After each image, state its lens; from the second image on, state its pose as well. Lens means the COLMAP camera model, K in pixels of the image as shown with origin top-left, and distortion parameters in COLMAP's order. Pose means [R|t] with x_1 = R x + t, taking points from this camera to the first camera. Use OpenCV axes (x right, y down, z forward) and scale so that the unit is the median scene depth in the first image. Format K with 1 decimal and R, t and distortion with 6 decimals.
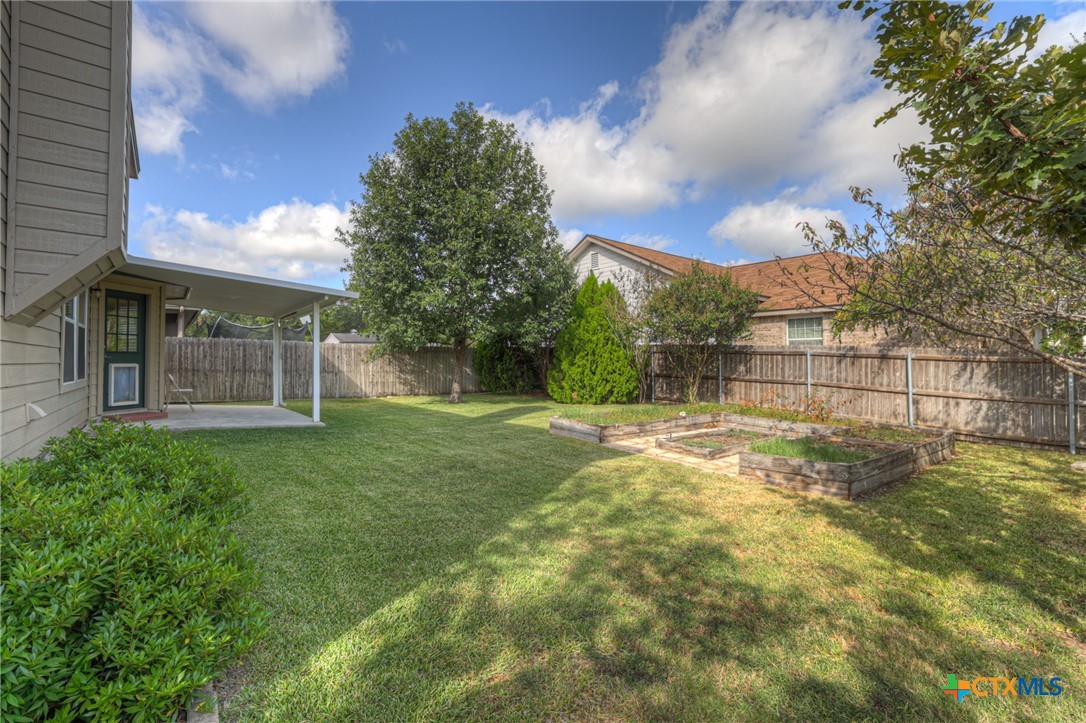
lens RADIAL K [[467.8, 0, 537.2], [0, 467.8, 357.8], [0, 0, 1]] dist [-0.042446, 0.018457]
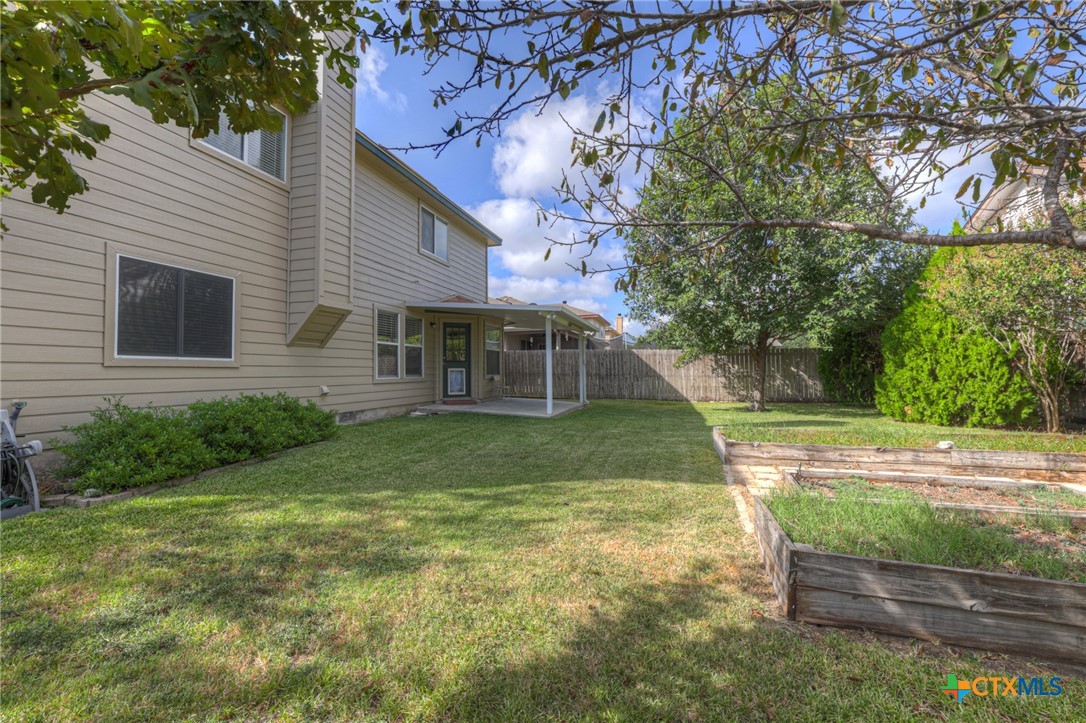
lens RADIAL K [[459.8, 0, 568.8], [0, 459.8, 360.2], [0, 0, 1]] dist [0.000209, 0.000058]
pose [[0.622013, -0.024640, -0.782619, 0.489785], [0.013709, 0.999694, -0.020579, 0.020646], [0.782887, 0.002071, 0.622161, 0.279653]]
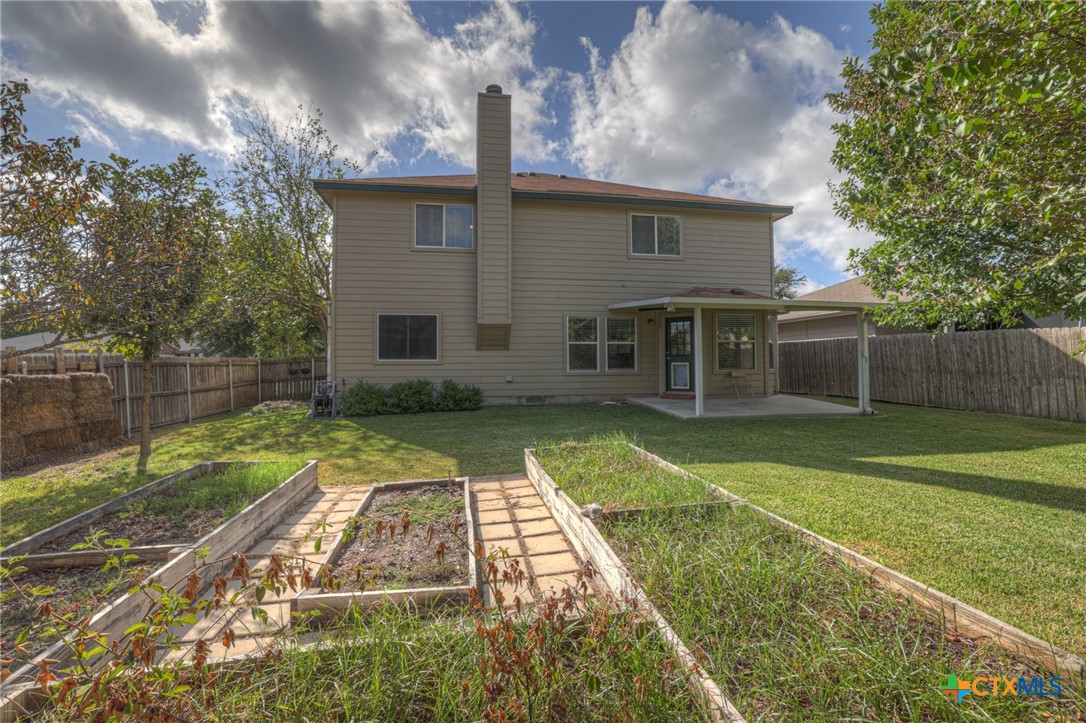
lens RADIAL K [[467.8, 0, 537.2], [0, 467.8, 357.8], [0, 0, 1]] dist [-0.042446, 0.018457]
pose [[-0.451572, -0.011651, -0.892159, 0.638014], [0.009658, 0.999792, -0.017945, 0.018307], [0.892183, -0.016720, -0.451365, 1.112891]]
